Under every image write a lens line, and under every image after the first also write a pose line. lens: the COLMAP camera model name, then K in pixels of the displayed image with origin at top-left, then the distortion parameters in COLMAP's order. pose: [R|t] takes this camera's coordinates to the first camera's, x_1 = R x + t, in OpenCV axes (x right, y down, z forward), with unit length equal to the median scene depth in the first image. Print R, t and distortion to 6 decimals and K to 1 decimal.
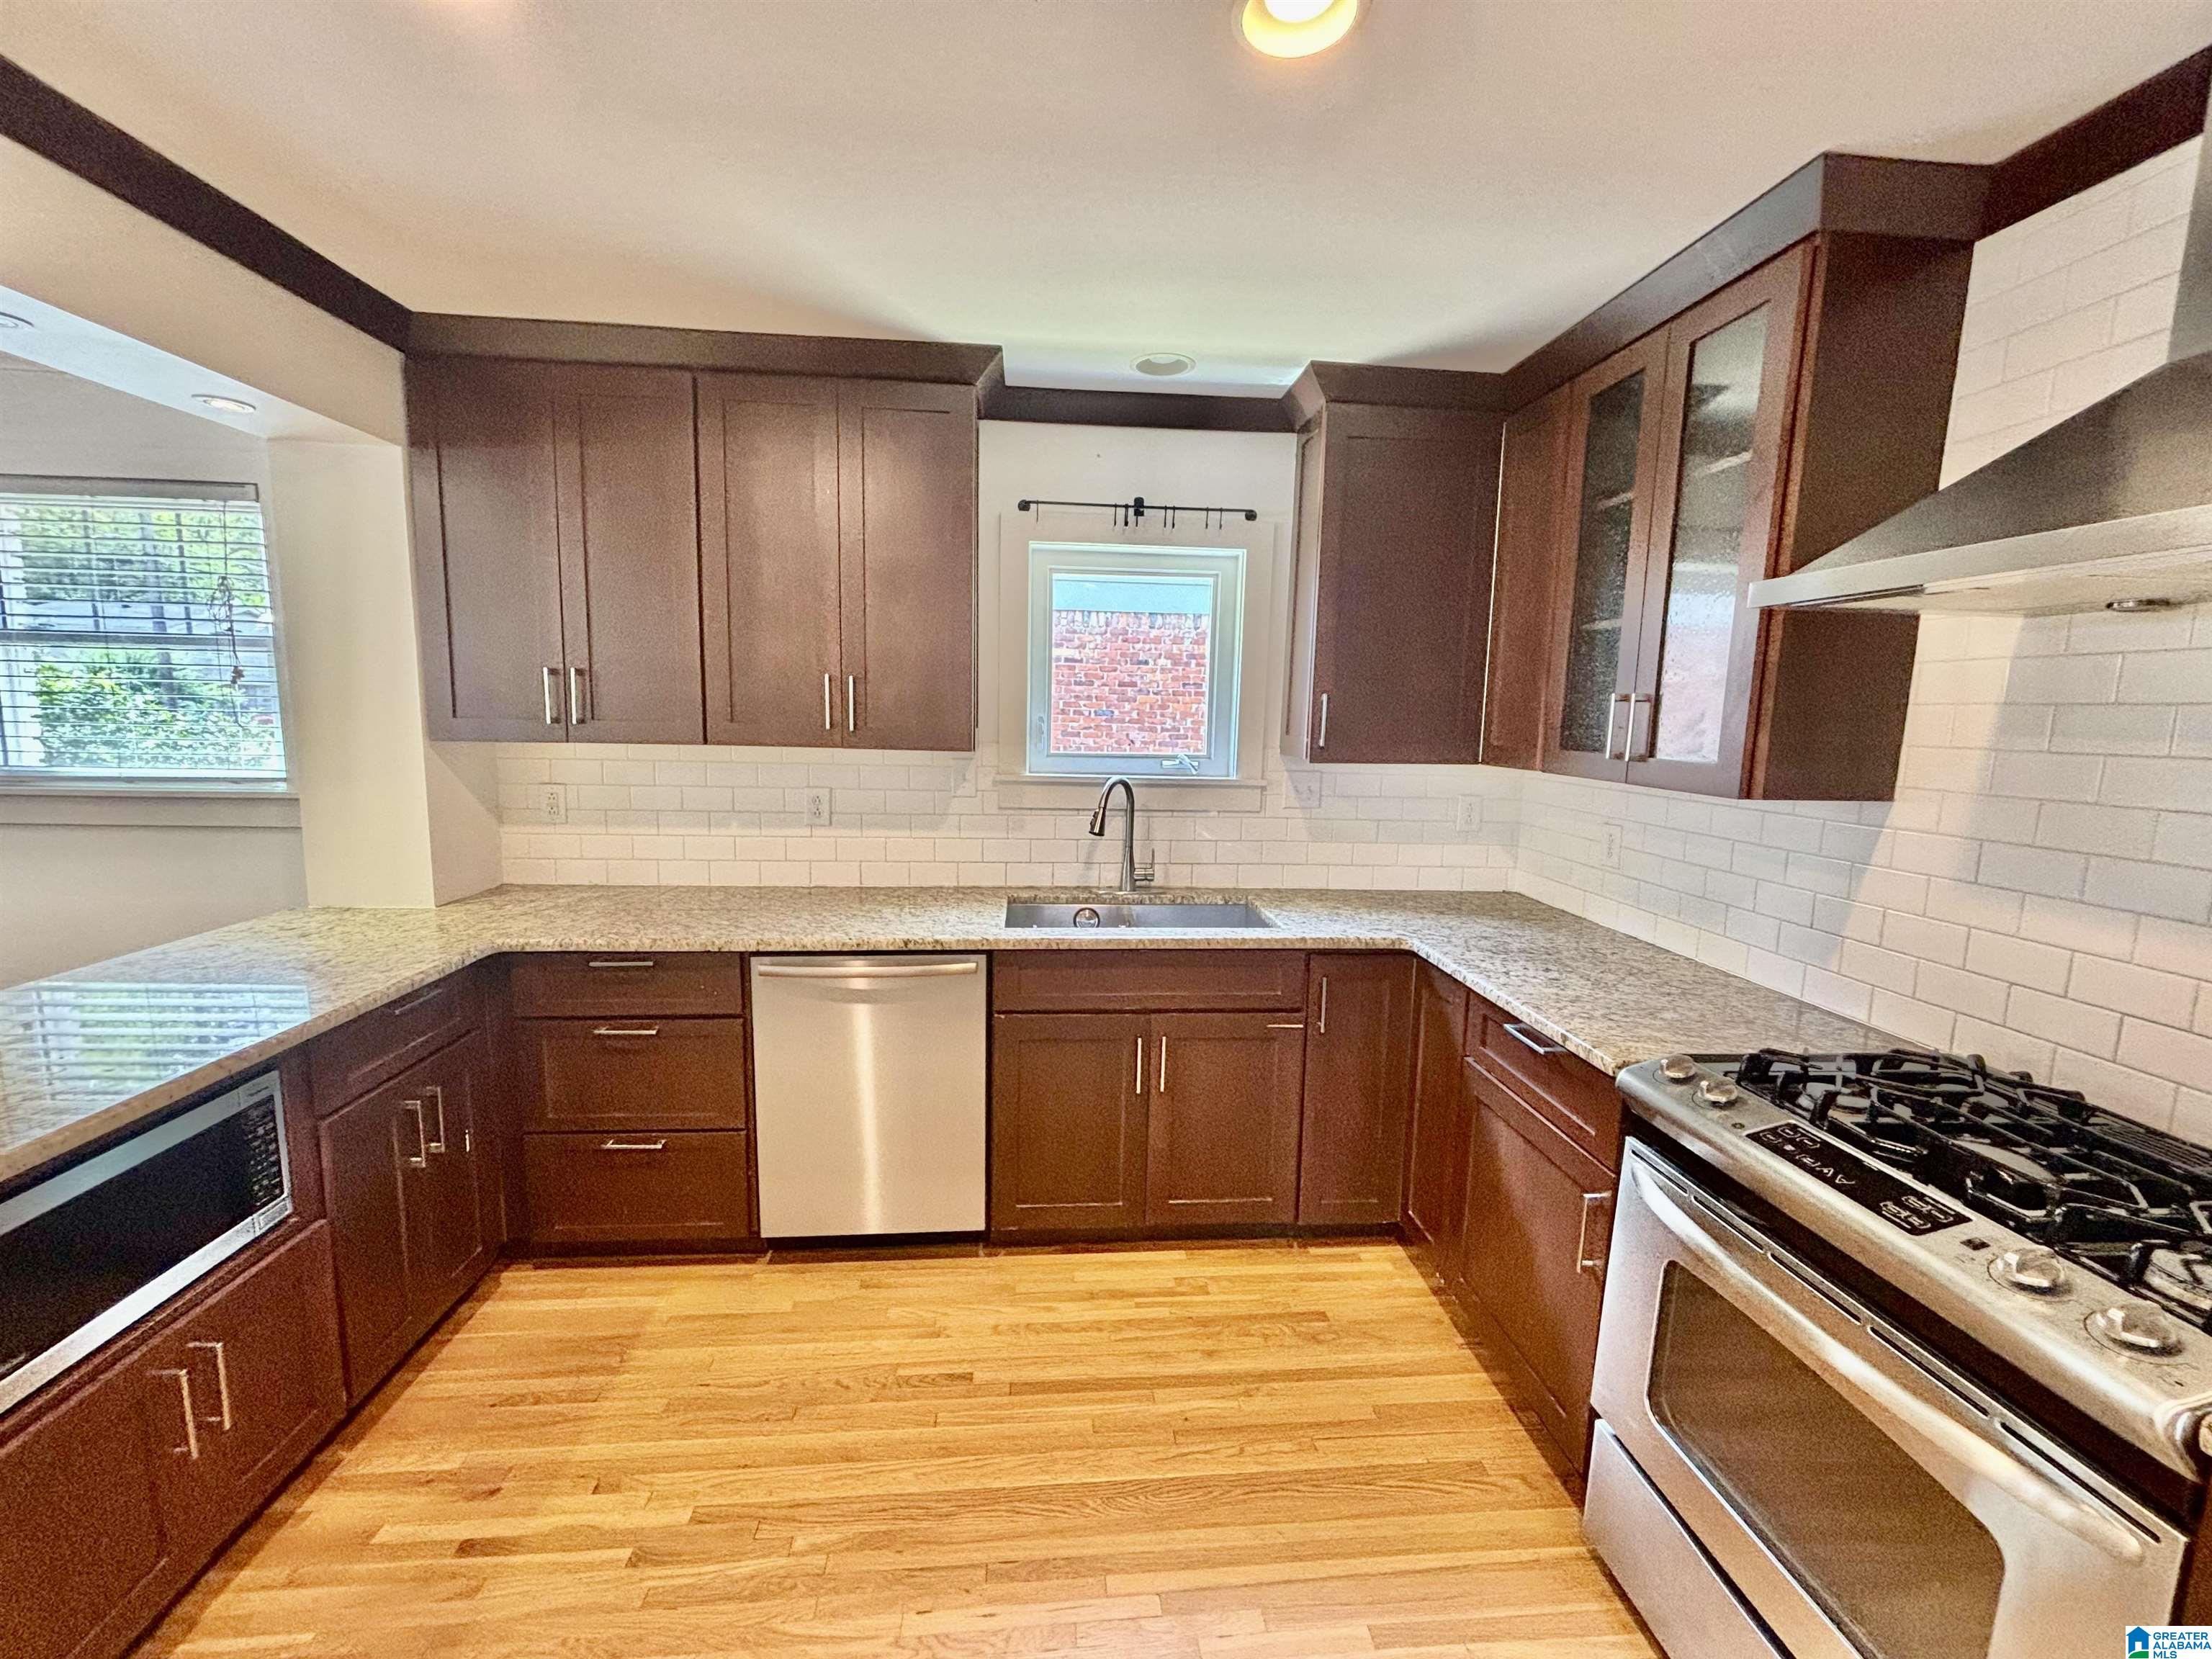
lens RADIAL K [[885.0, 0, 1106.0], [0, 885.0, 829.5], [0, 0, 1]] dist [-0.000202, -0.000319]
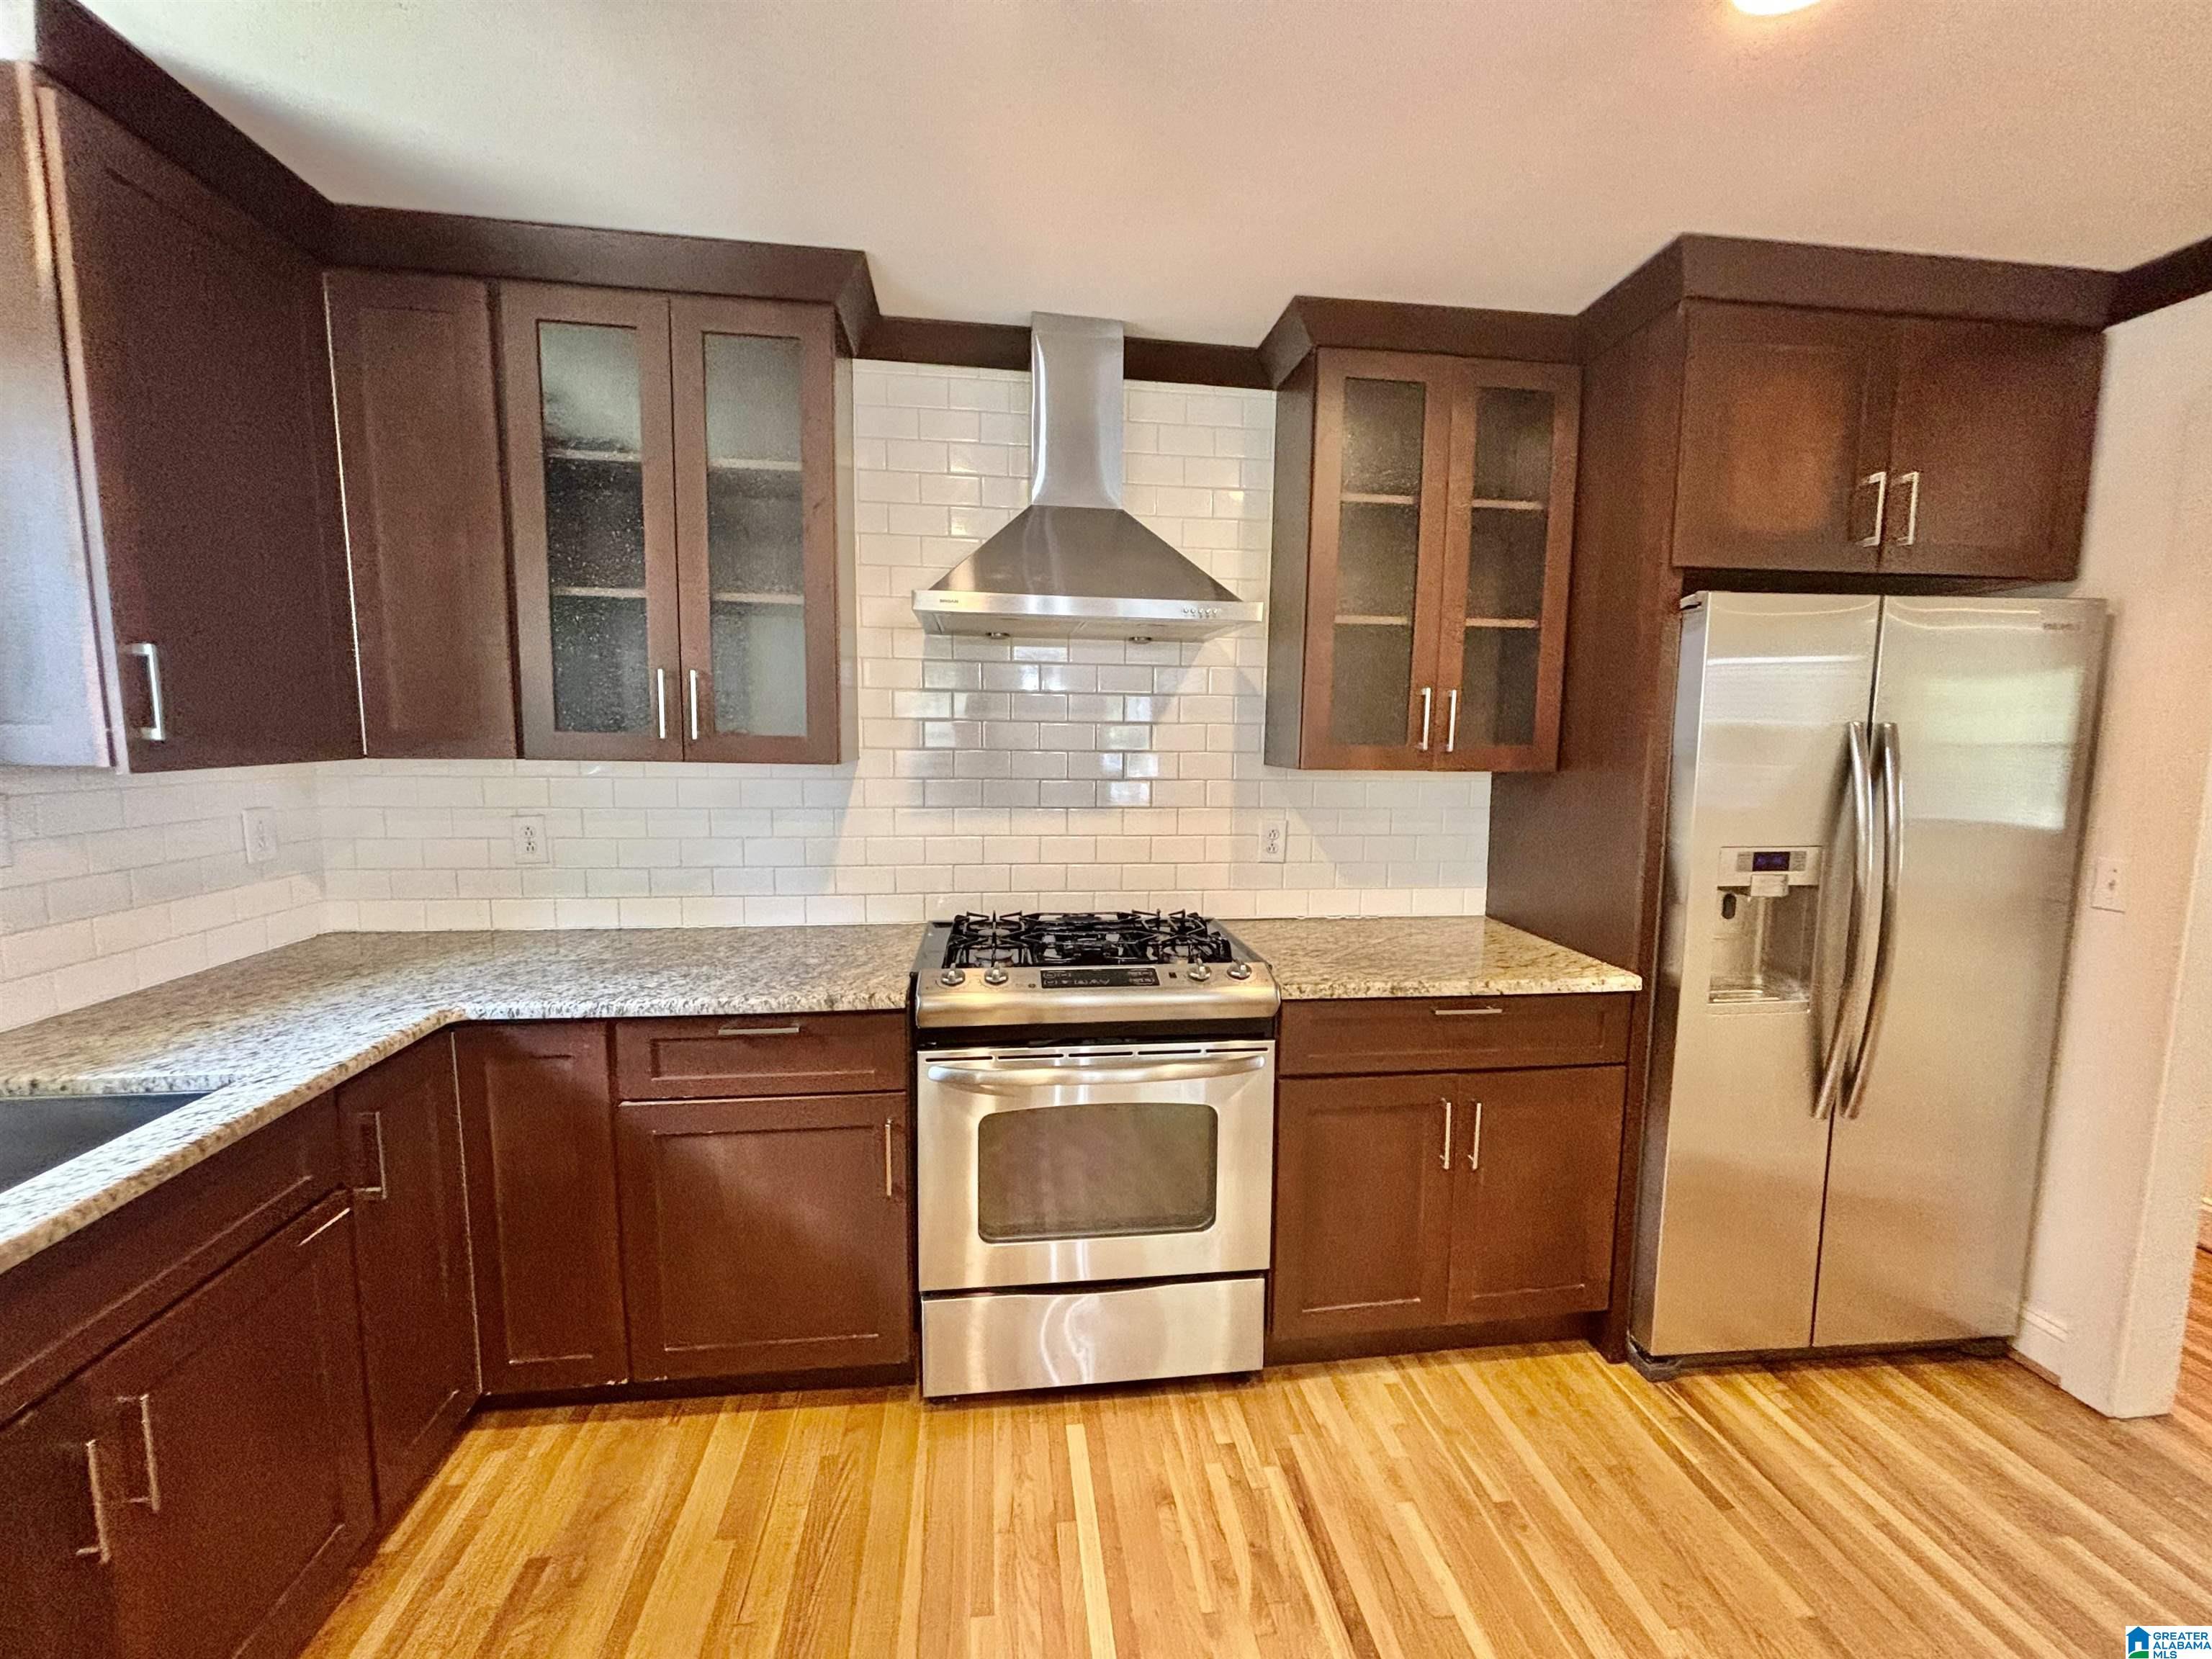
lens RADIAL K [[885.0, 0, 1106.0], [0, 885.0, 829.5], [0, 0, 1]] dist [-0.000202, -0.000319]
pose [[-0.037530, -0.139100, 0.989567, -0.372928], [0.120310, 0.982432, 0.142660, -0.055573], [-0.992027, 0.124409, -0.020136, 0.505541]]
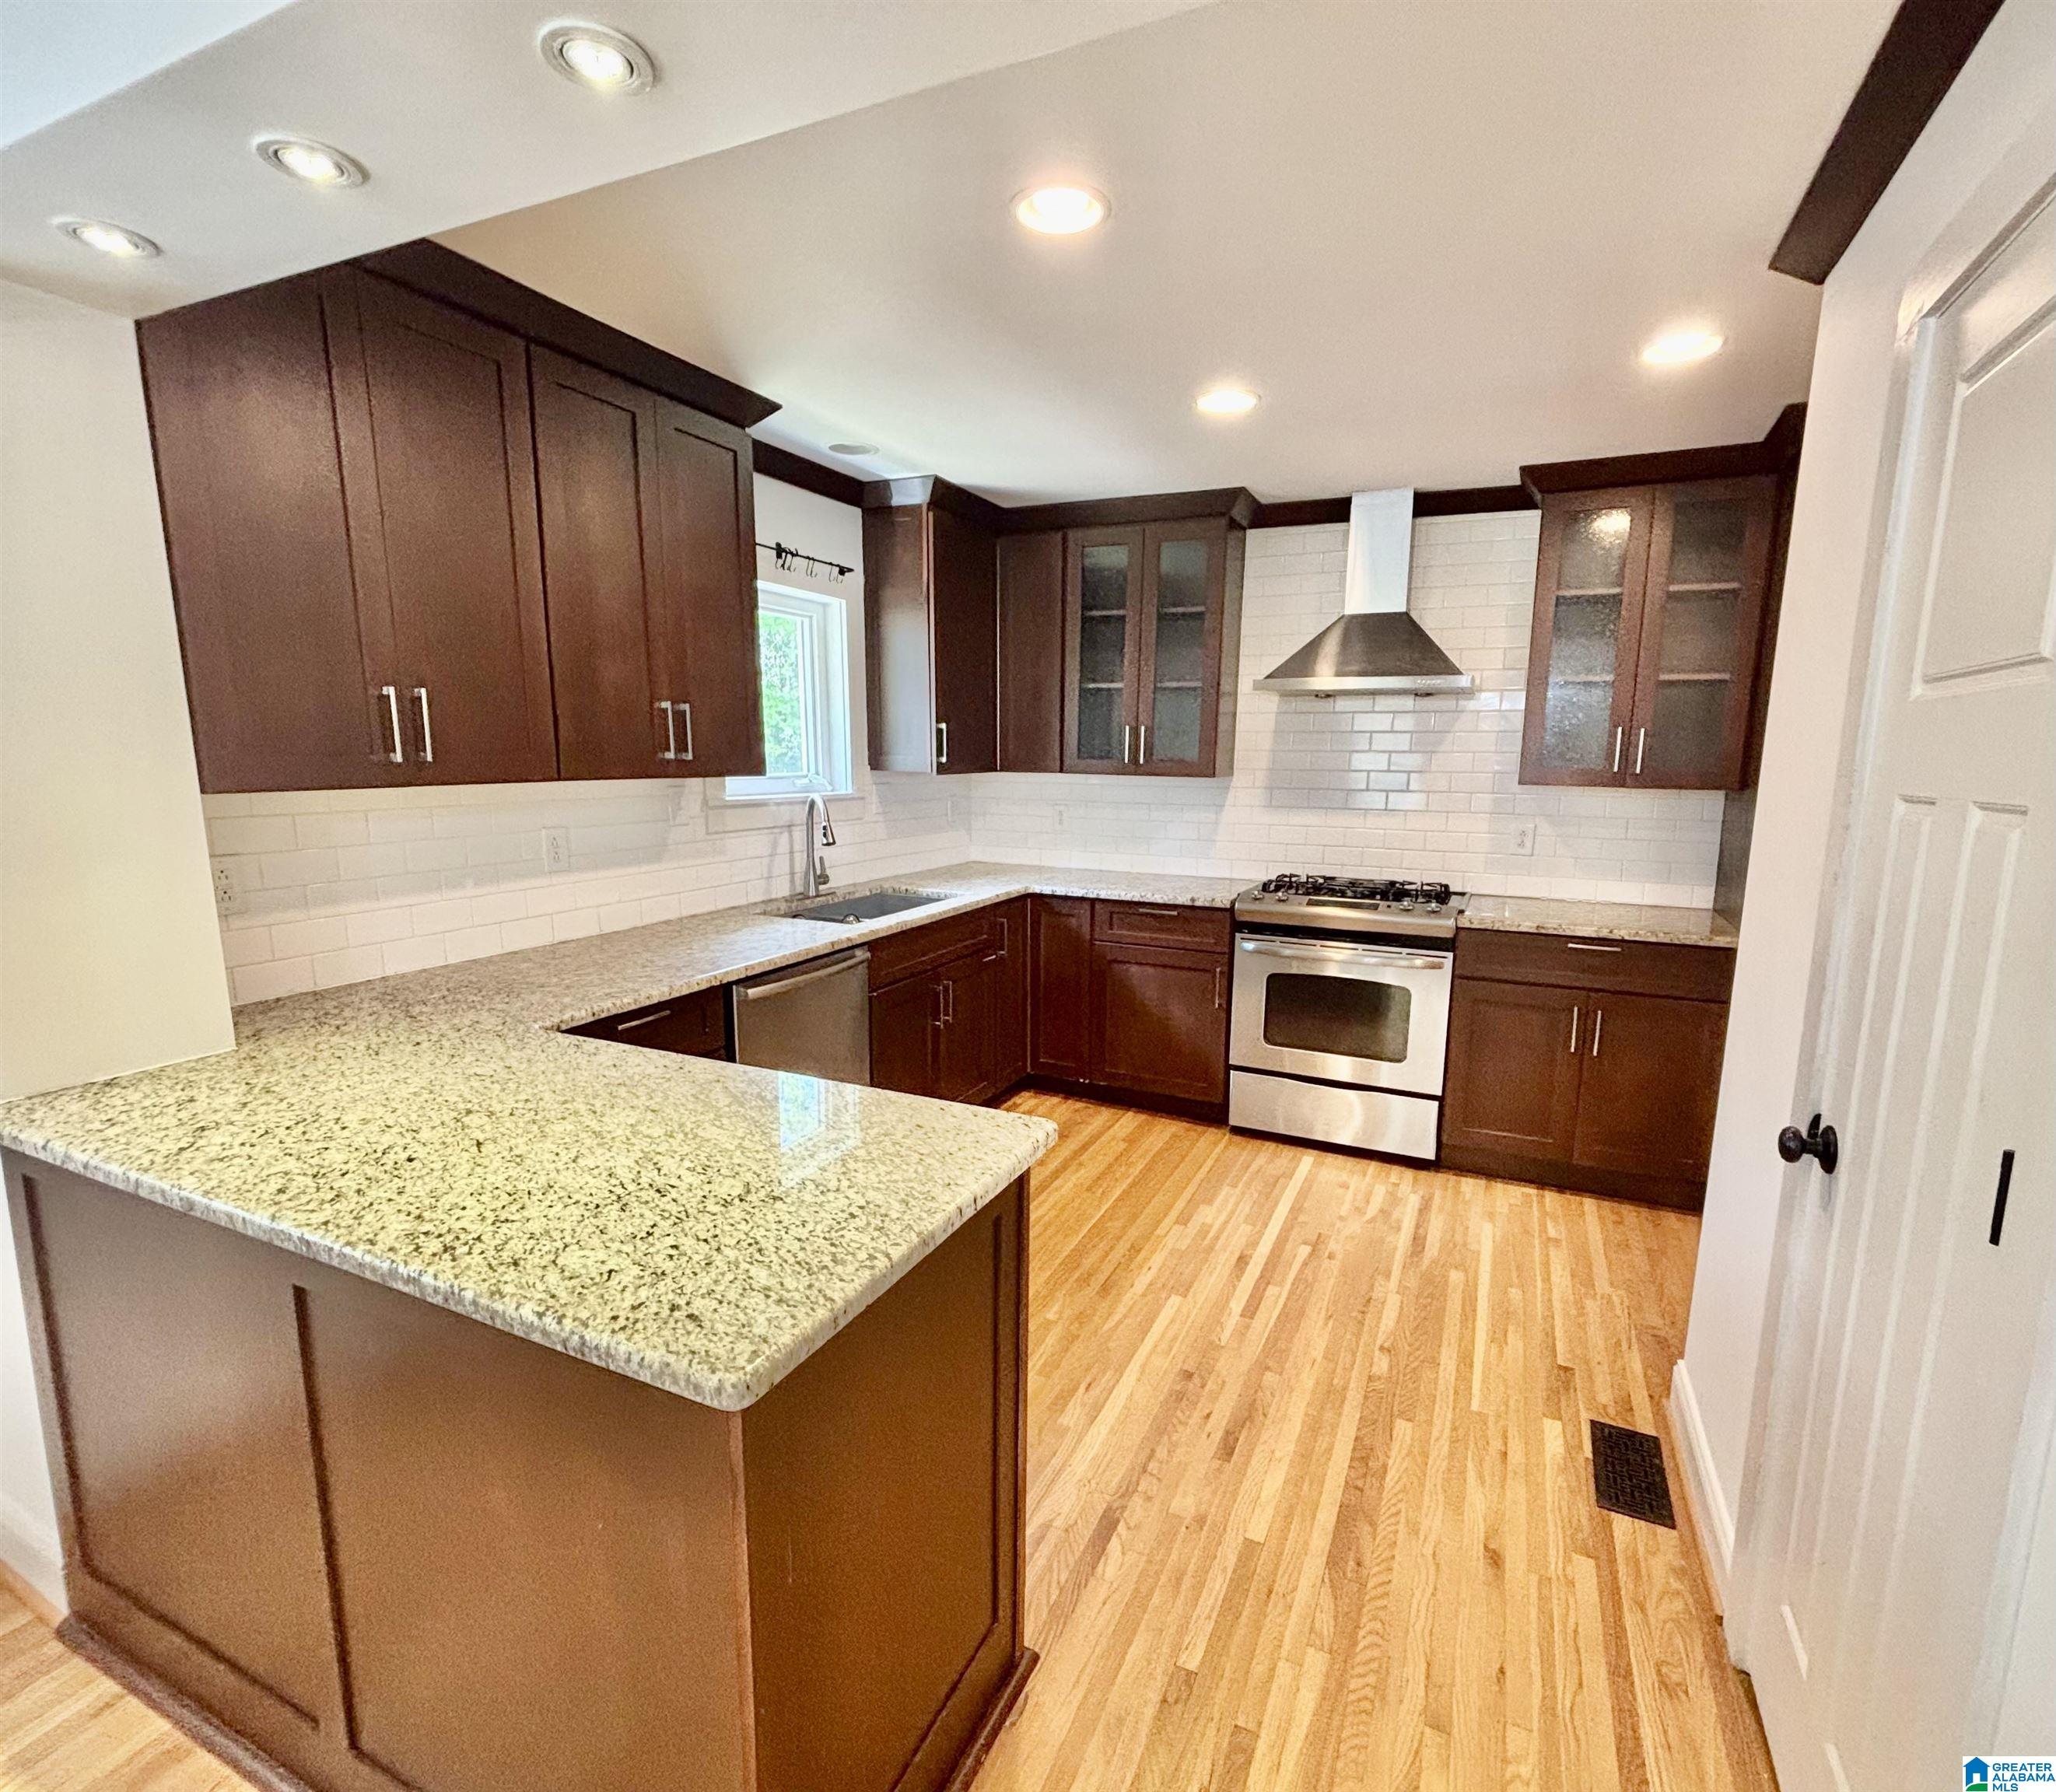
lens RADIAL K [[1003.8, 0, 1034.8], [0, 1003.8, 926.3], [0, 0, 1]] dist [-0.002224, 0.001122]
pose [[0.504148, -0.168769, 0.846966, -1.190585], [0.117295, 0.985013, 0.126458, -0.027626], [-0.855615, 0.035591, 0.516388, 0.106246]]
